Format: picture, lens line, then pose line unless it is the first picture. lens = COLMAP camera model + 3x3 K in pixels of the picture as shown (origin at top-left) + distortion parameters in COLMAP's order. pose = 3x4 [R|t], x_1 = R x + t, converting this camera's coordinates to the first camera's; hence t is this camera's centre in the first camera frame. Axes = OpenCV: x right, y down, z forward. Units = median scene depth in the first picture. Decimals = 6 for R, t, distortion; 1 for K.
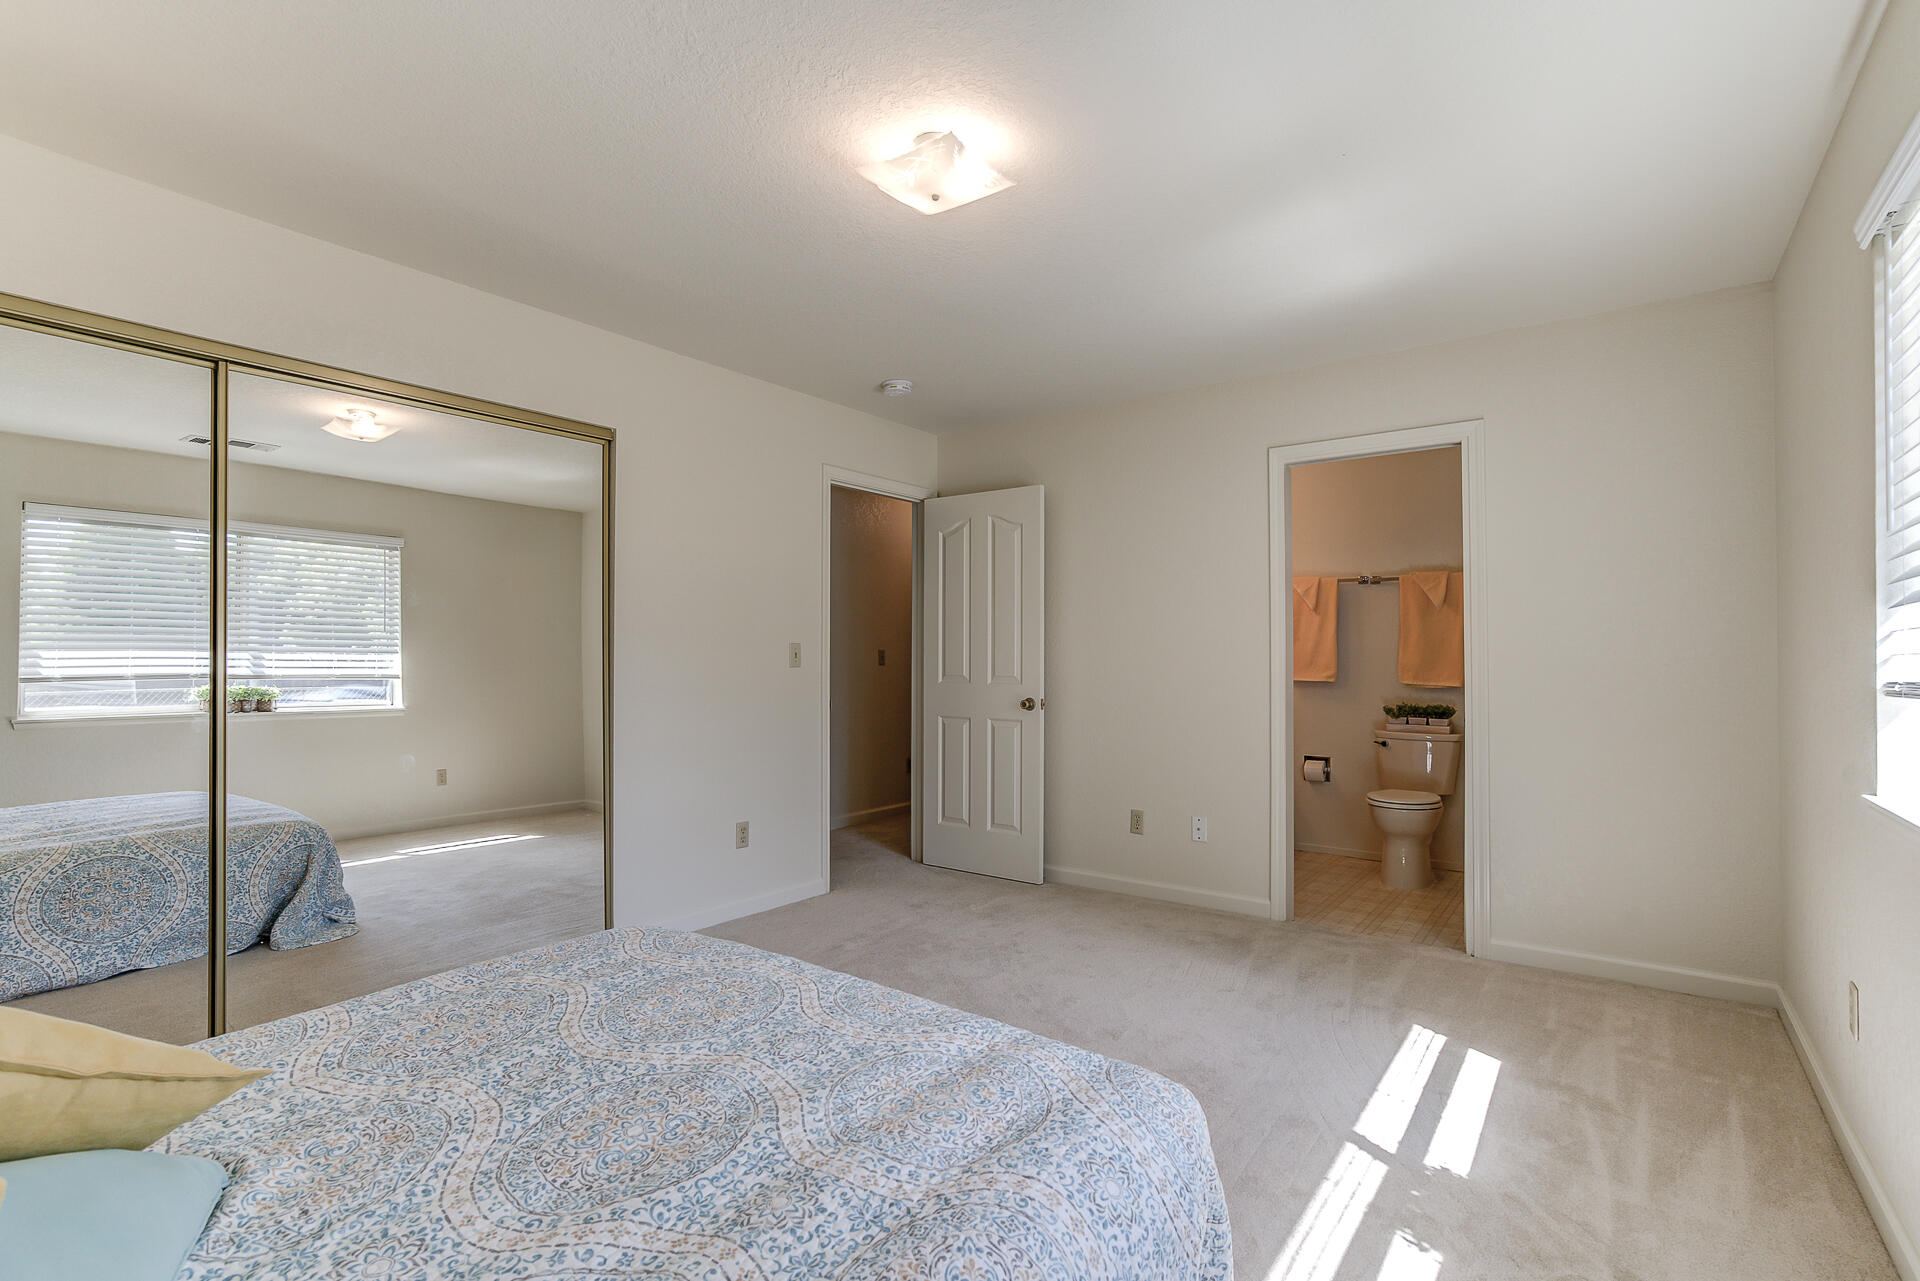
lens RADIAL K [[872.3, 0, 965.2], [0, 872.3, 641.6], [0, 0, 1]] dist [-0.023603, 0.000251]
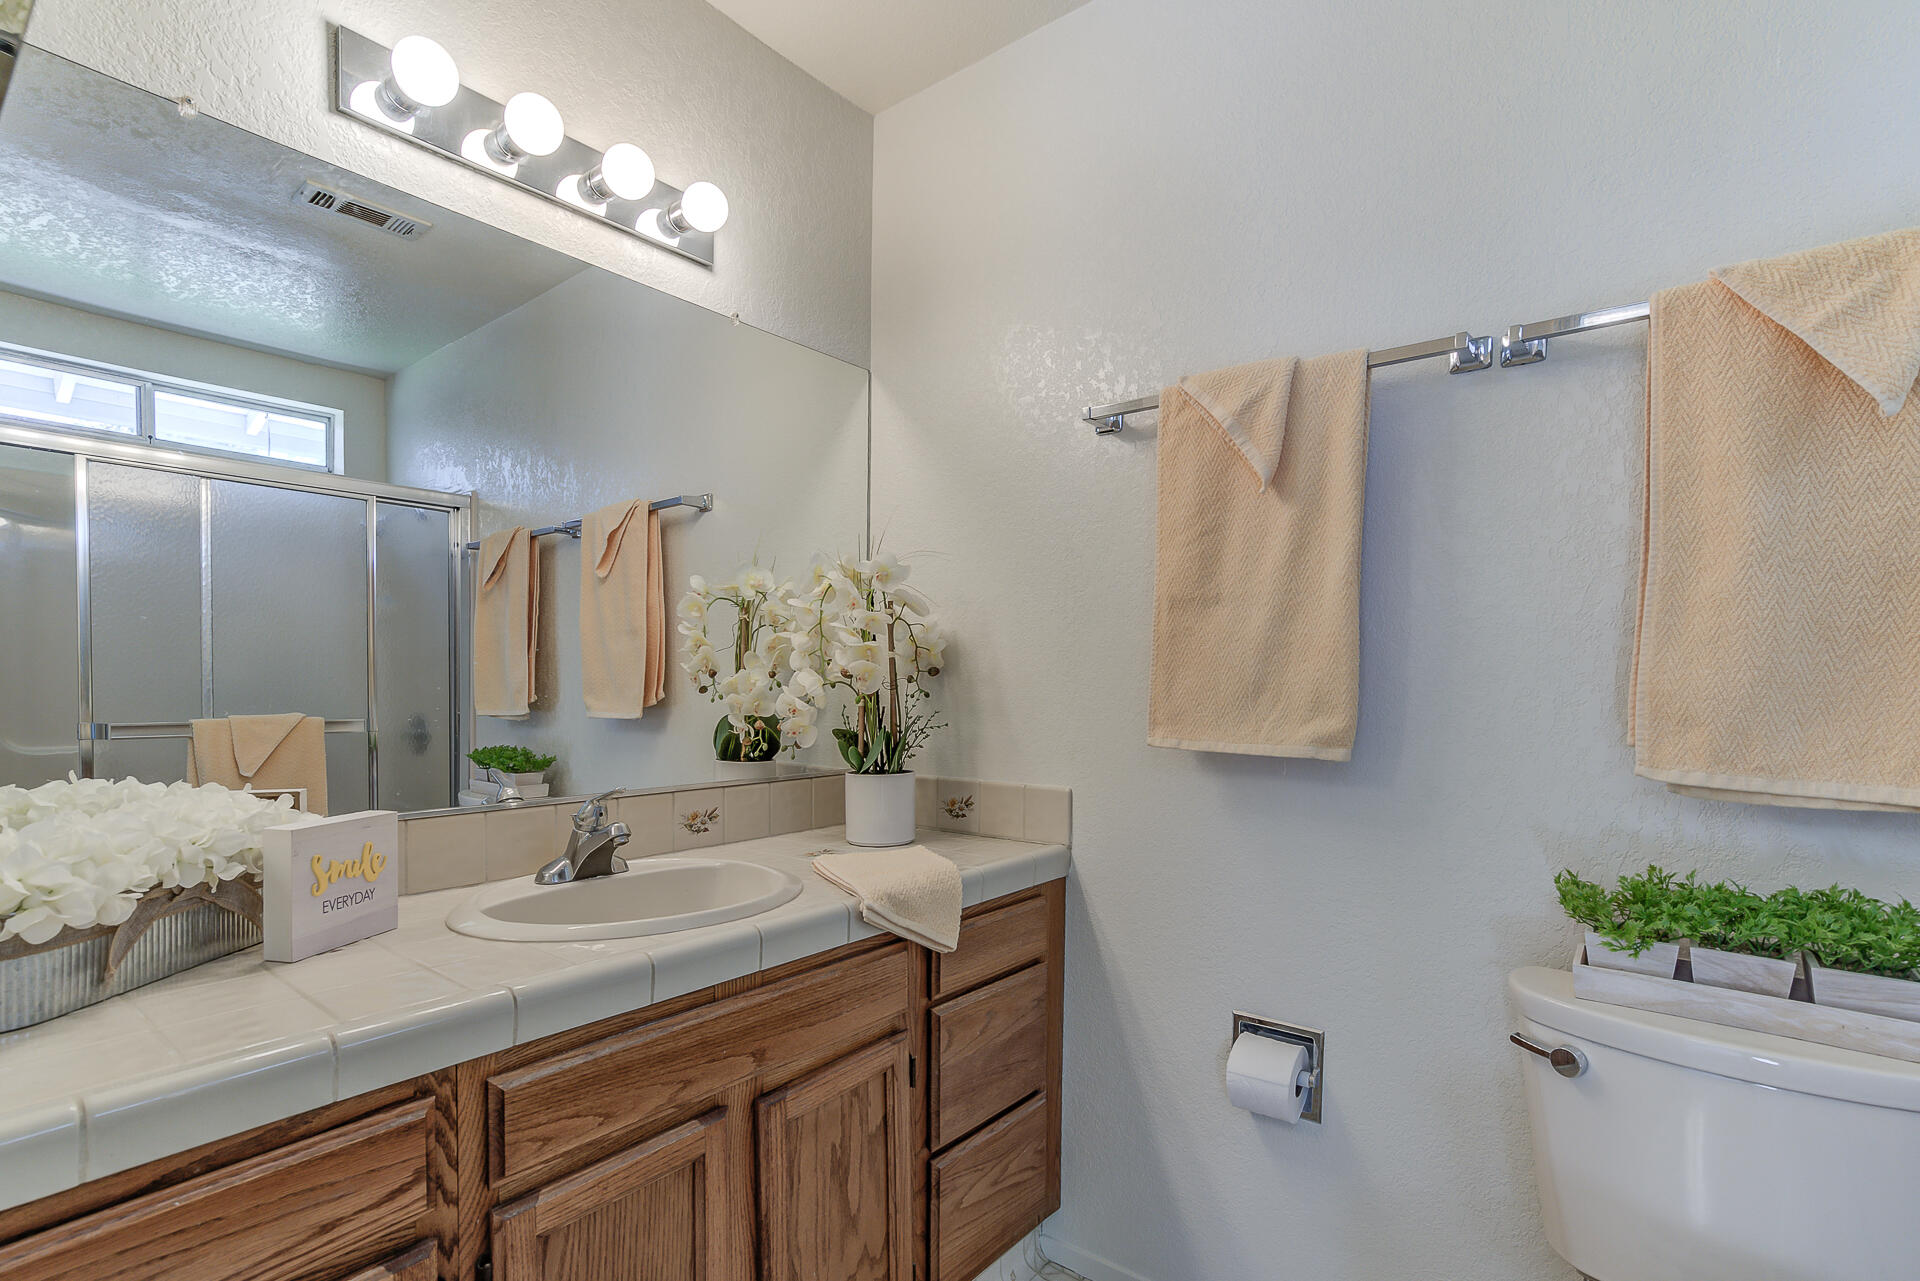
lens RADIAL K [[918.3, 0, 958.2], [0, 918.3, 705.8], [0, 0, 1]] dist [-0.042897, 0.025107]
pose [[0.999773, 0.004655, -0.020810, 0.318376], [-0.003750, 0.999055, 0.043309, 0.019202], [0.020992, -0.043221, 0.998845, 0.734472]]
